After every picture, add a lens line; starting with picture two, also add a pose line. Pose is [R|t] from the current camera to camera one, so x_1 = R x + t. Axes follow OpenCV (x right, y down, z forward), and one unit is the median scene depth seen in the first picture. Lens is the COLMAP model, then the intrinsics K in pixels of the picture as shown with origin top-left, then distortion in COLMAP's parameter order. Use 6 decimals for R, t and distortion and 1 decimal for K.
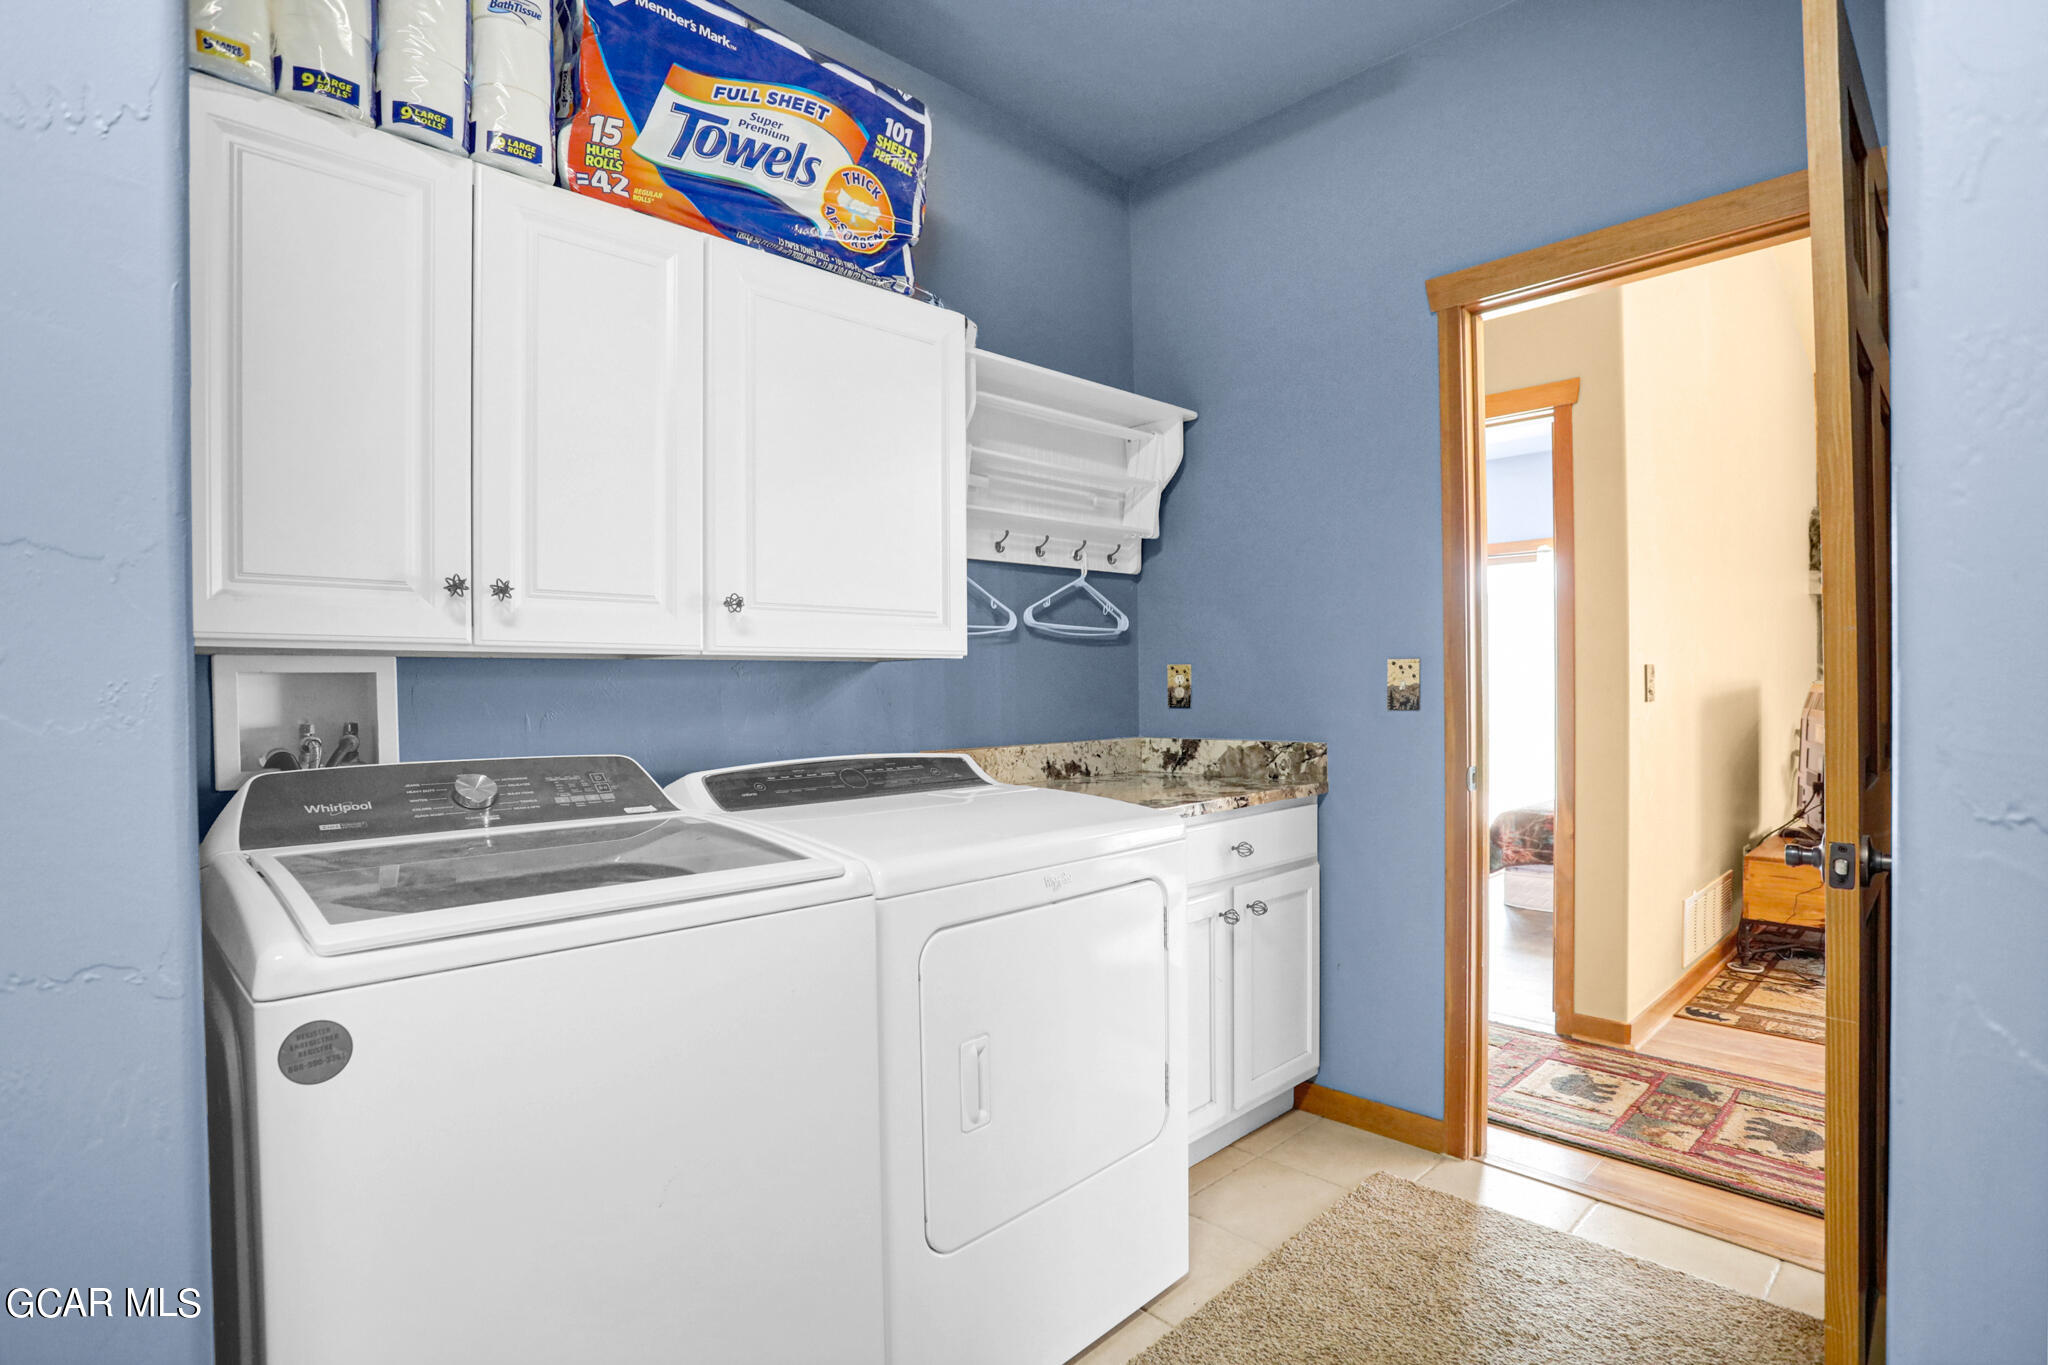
lens RADIAL K [[997.1, 0, 1023.3], [0, 997.1, 693.3], [0, 0, 1]] dist [-0.068527, 0.027808]
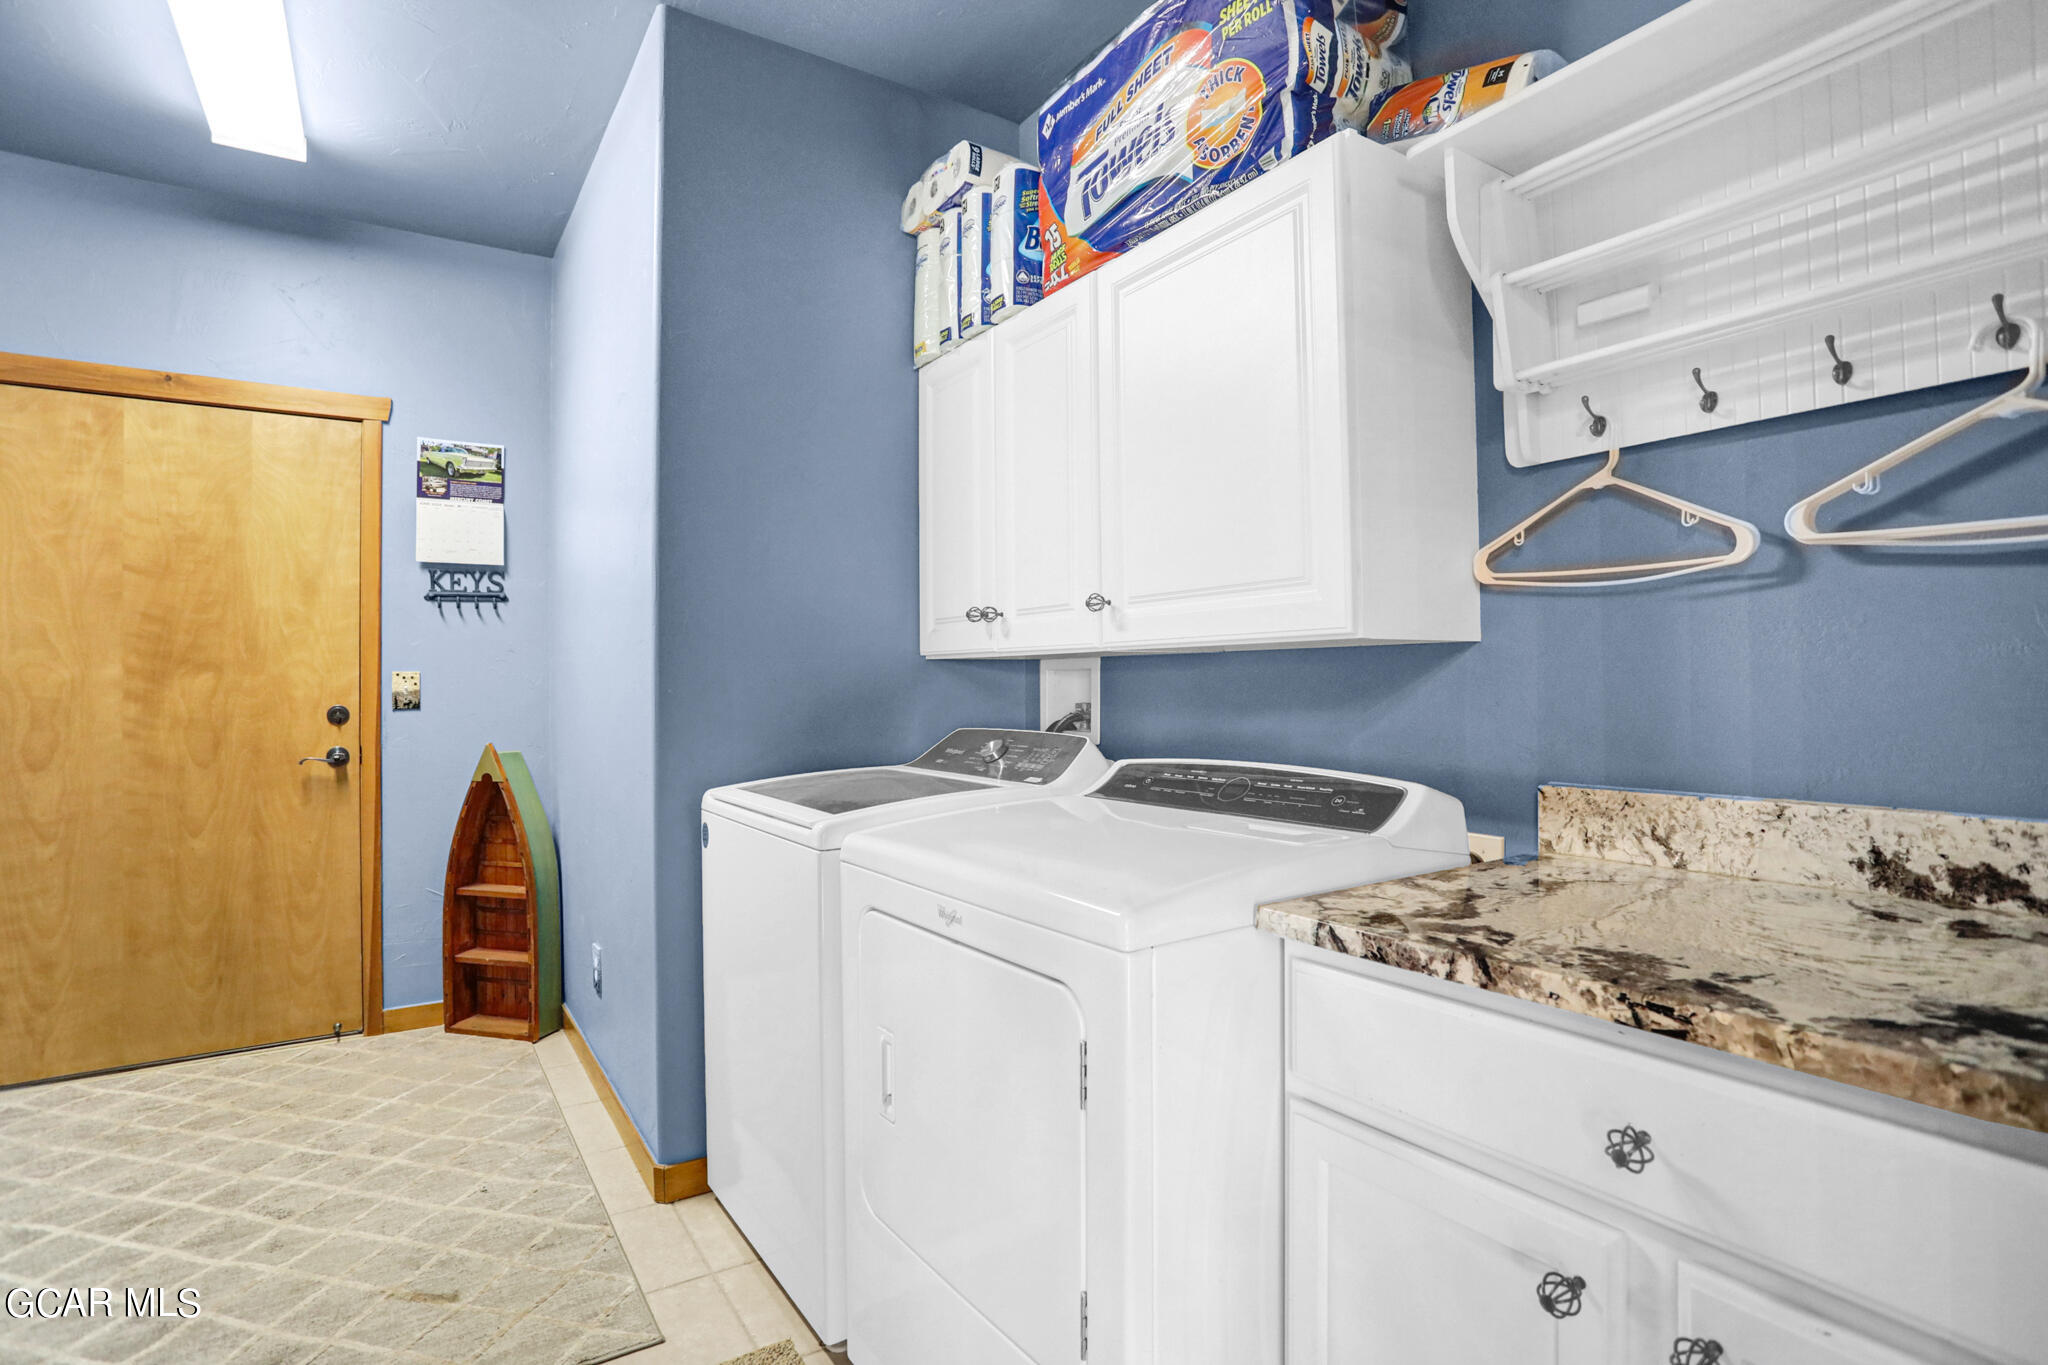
lens RADIAL K [[997.1, 0, 1015.0], [0, 997.1, 664.4], [0, 0, 1]] dist [-0.068527, 0.027808]
pose [[-0.184733, -0.007600, -0.982759, 0.678455], [0.003847, 0.999957, -0.008456, -0.012629], [0.982781, -0.005343, -0.184695, 0.966081]]
